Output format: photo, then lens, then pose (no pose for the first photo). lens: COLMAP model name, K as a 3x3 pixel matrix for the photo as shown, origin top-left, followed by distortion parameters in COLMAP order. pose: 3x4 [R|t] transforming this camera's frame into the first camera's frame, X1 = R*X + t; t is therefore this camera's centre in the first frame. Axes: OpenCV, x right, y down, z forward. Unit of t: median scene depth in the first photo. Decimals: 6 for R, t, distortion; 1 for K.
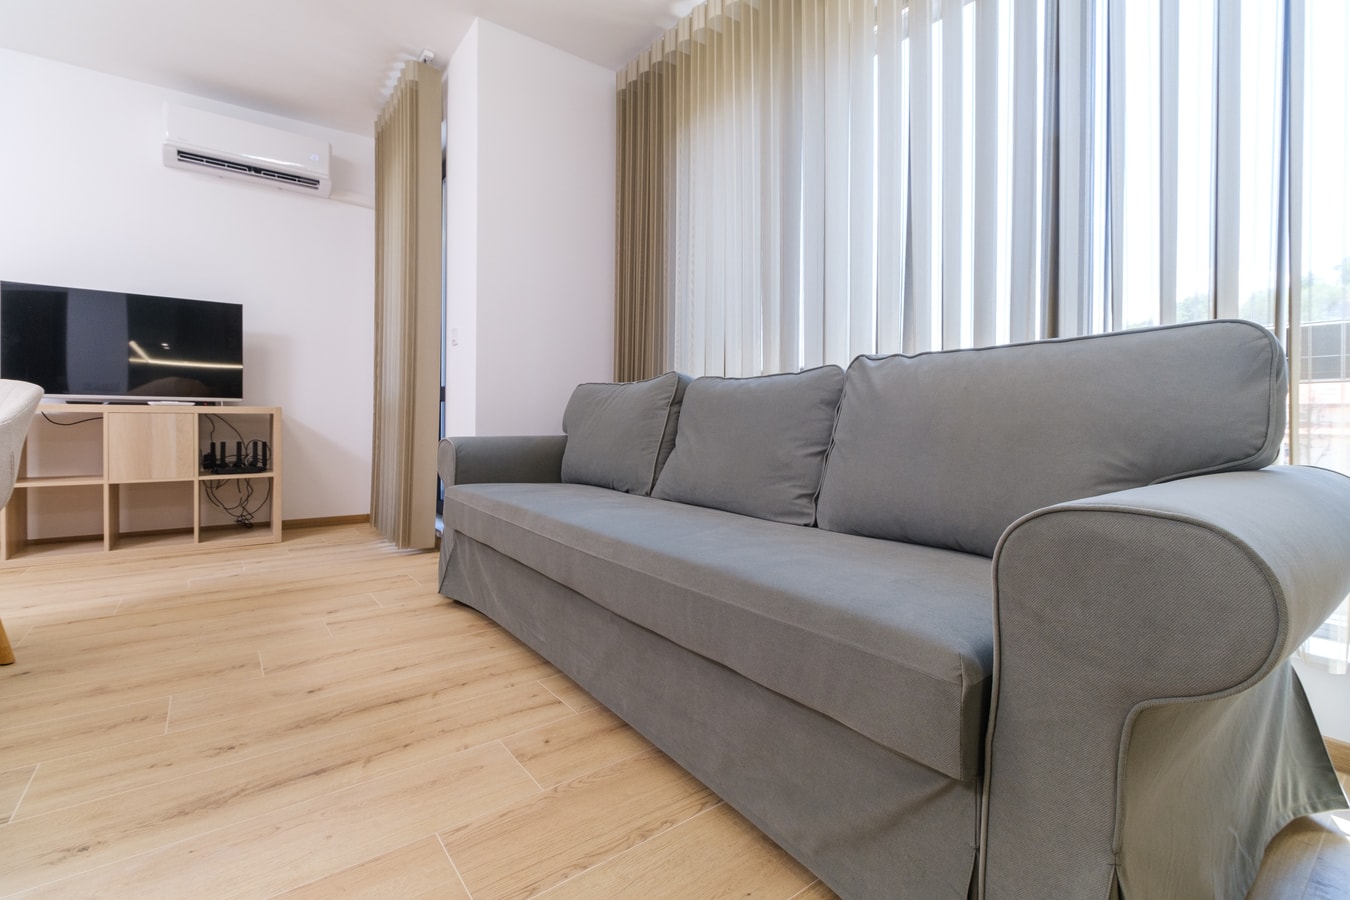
lens RADIAL K [[607.5, 0, 664.2], [0, 607.5, 426.2], [0, 0, 1]] dist [-0.001627, -0.000445]
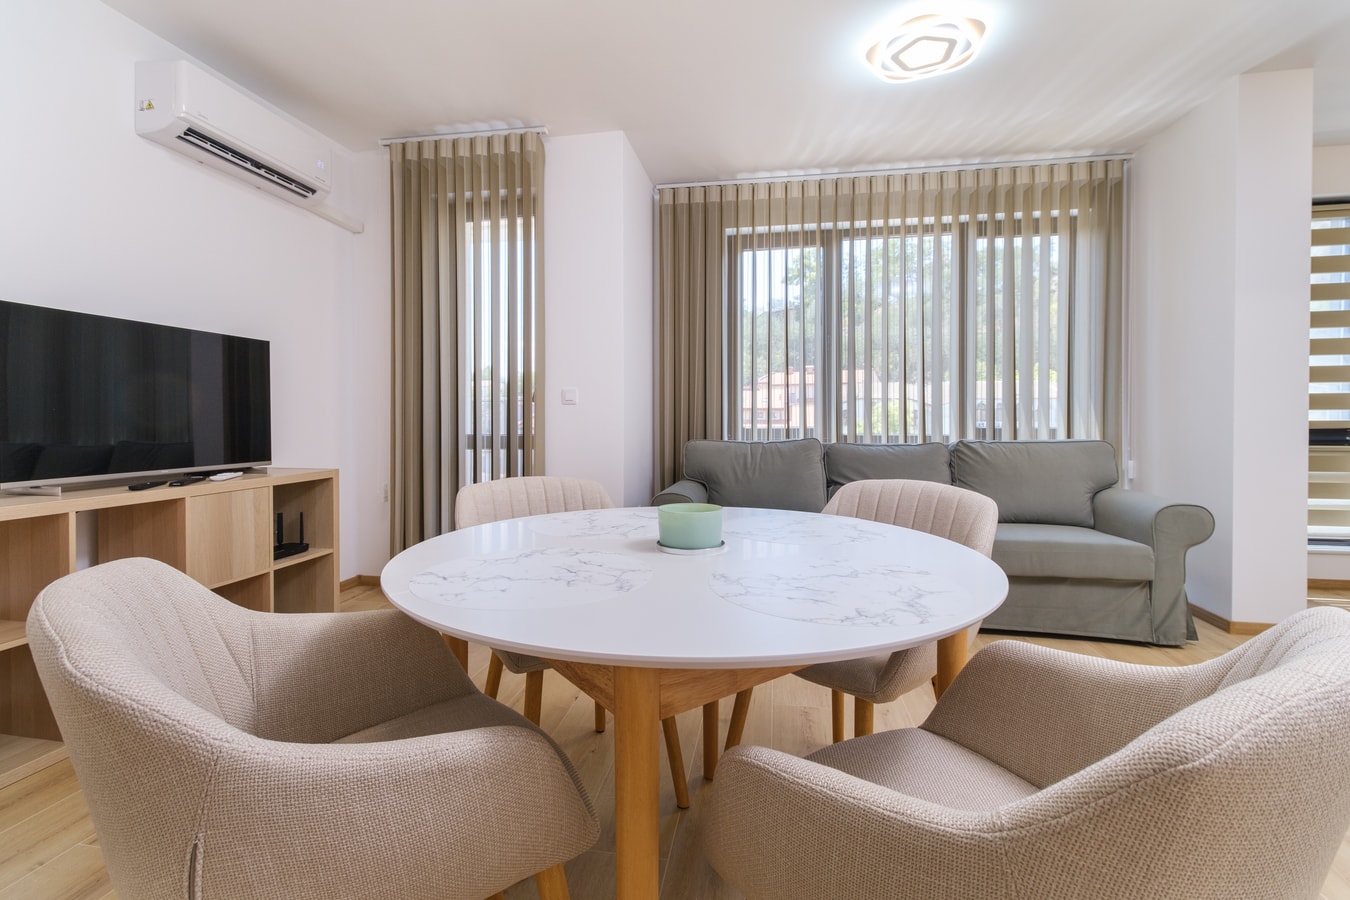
lens RADIAL K [[591.8, 0, 679.7], [0, 591.8, 425.4], [0, 0, 1]] dist [-0.001264, -0.000397]
pose [[0.722934, -0.014574, 0.690763, -0.919342], [0.013607, 0.999884, 0.006855, -0.097461], [-0.690783, 0.004443, 0.723049, 0.088904]]
